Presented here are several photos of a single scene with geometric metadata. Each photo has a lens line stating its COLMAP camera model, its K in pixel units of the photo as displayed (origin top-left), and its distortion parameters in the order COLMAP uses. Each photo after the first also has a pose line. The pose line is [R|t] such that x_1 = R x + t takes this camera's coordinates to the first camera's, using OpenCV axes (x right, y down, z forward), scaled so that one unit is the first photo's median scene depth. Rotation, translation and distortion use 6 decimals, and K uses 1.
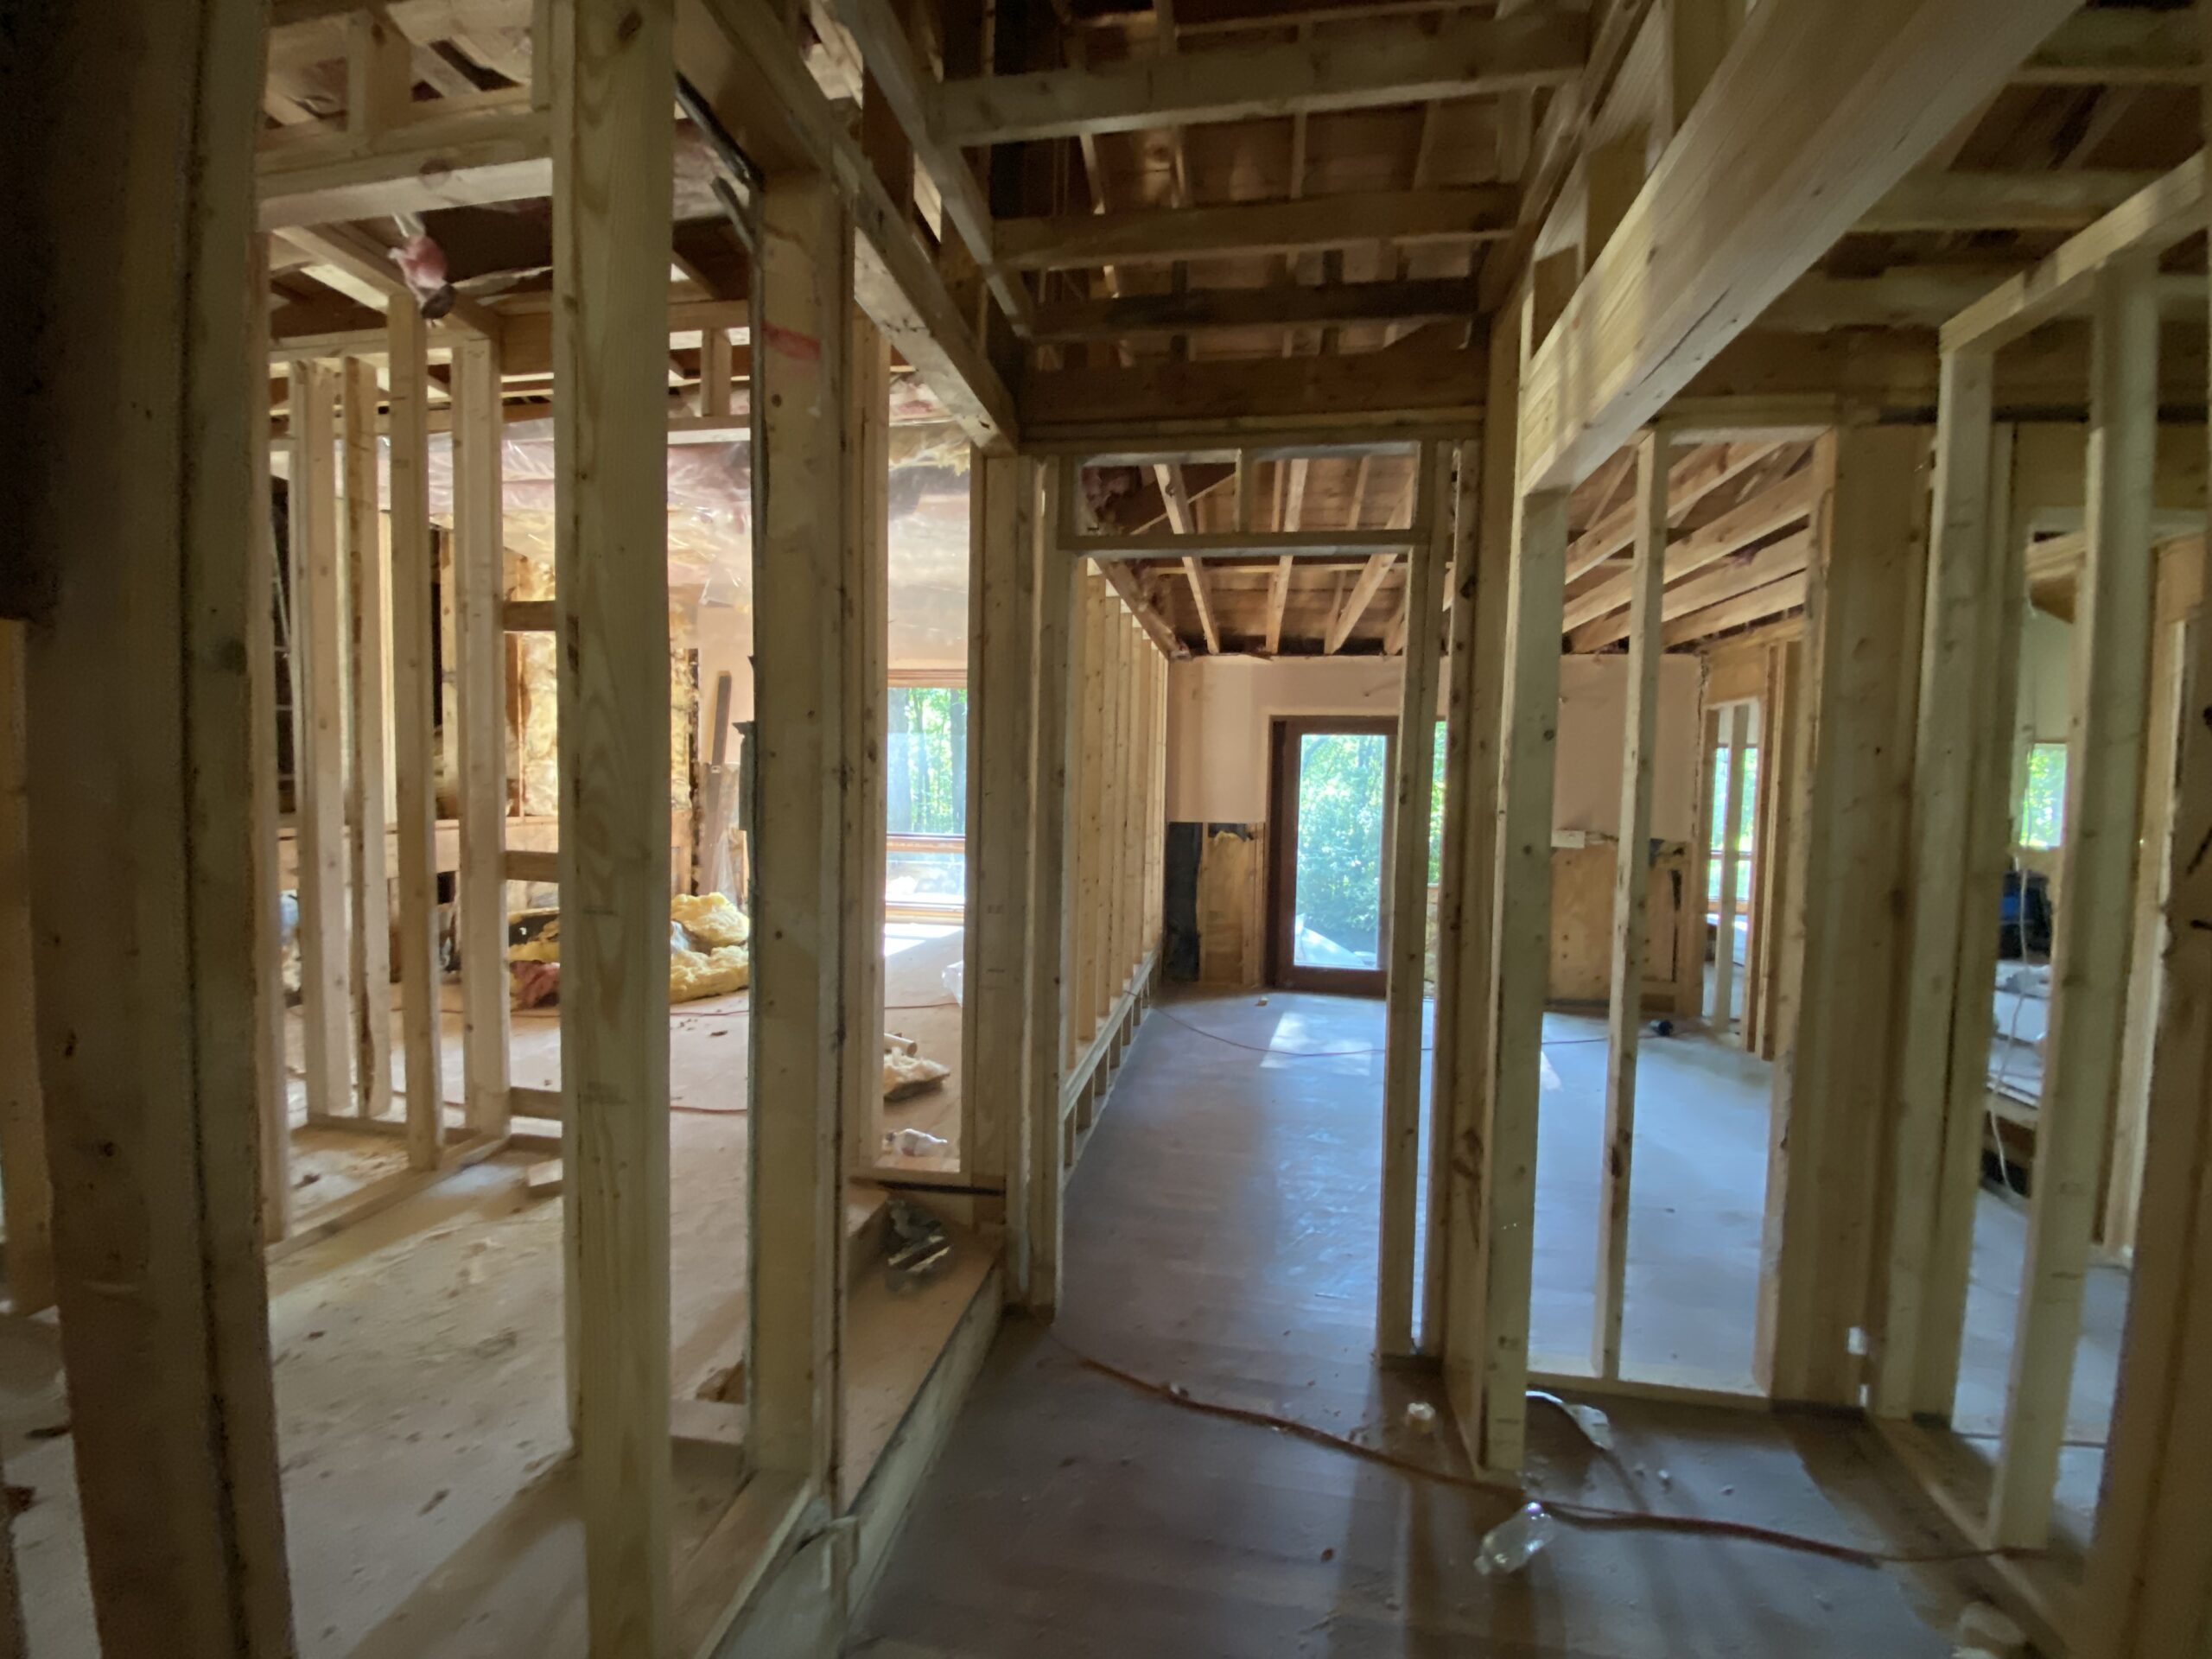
lens RADIAL K [[890.2, 0, 1106.0], [0, 890.2, 829.5], [0, 0, 1]] dist [-0.000005, -0.000002]
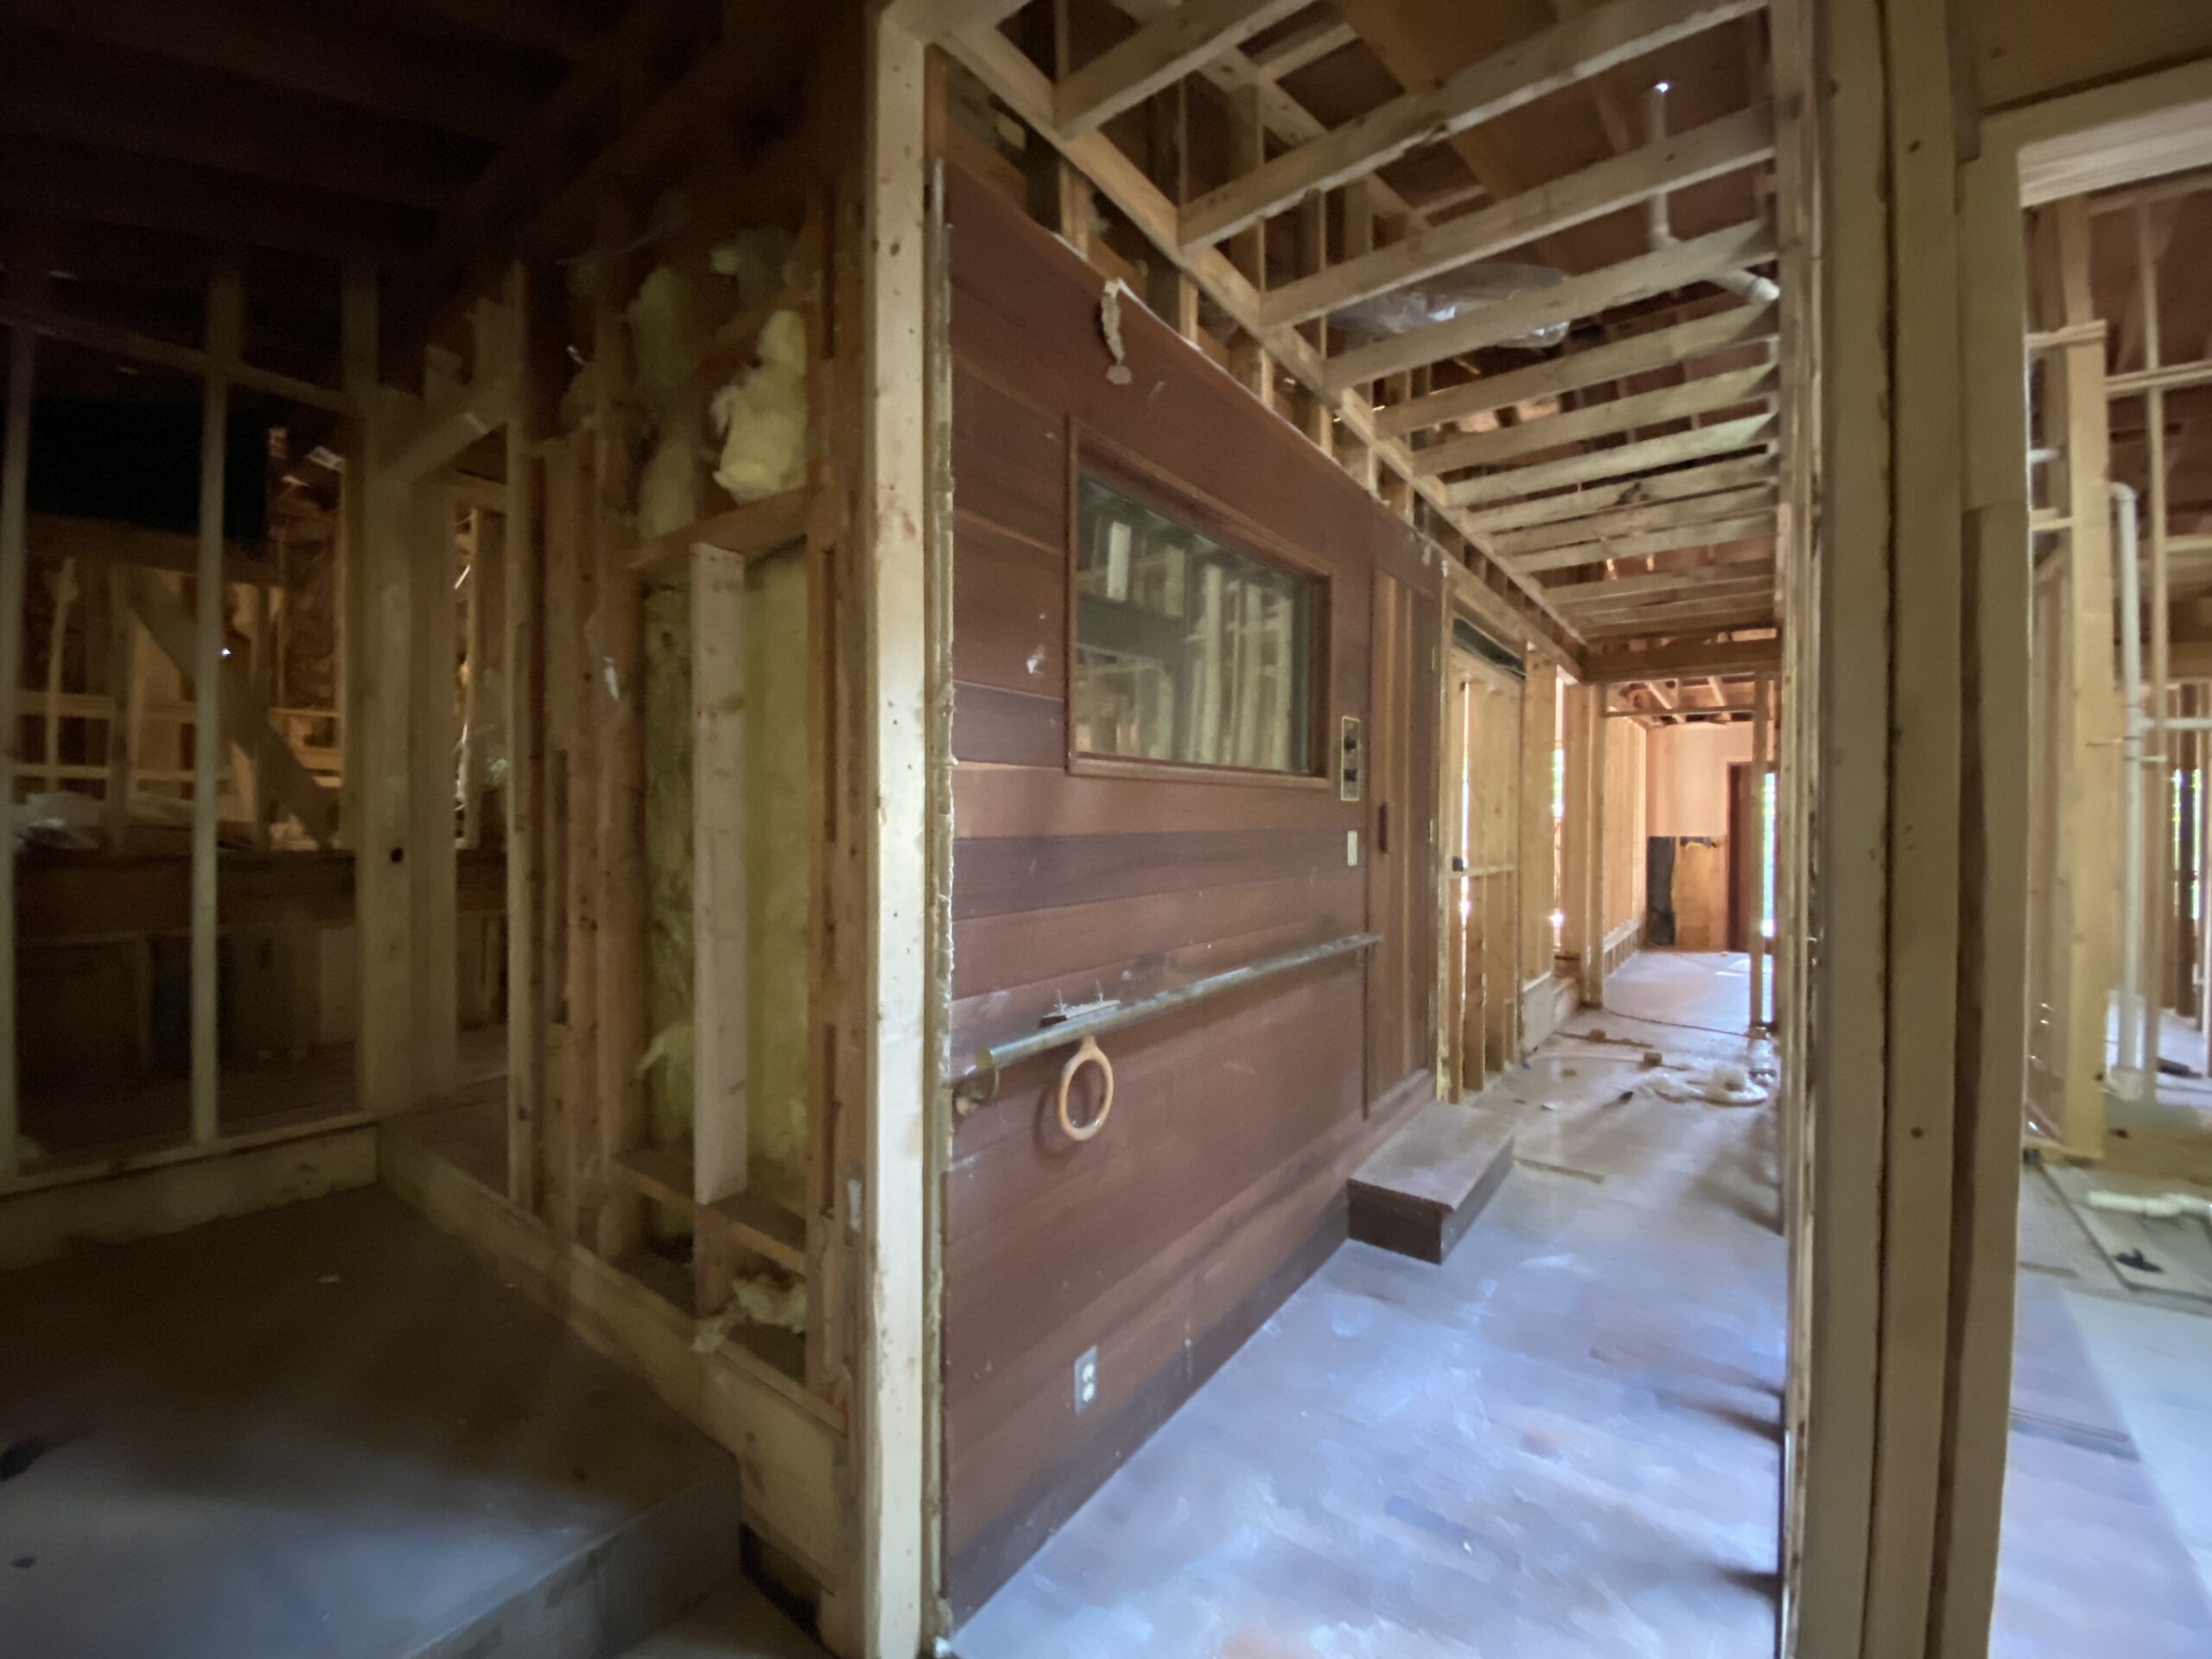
lens RADIAL K [[888.4, 0, 1106.0], [0, 888.4, 829.5], [0, 0, 1]] dist [-0.000141, -0.000012]
pose [[0.888749, -0.013463, -0.458197, -0.057748], [-0.009732, 0.998789, -0.048224, 0.063588], [0.458291, 0.047318, 0.887542, -0.770705]]
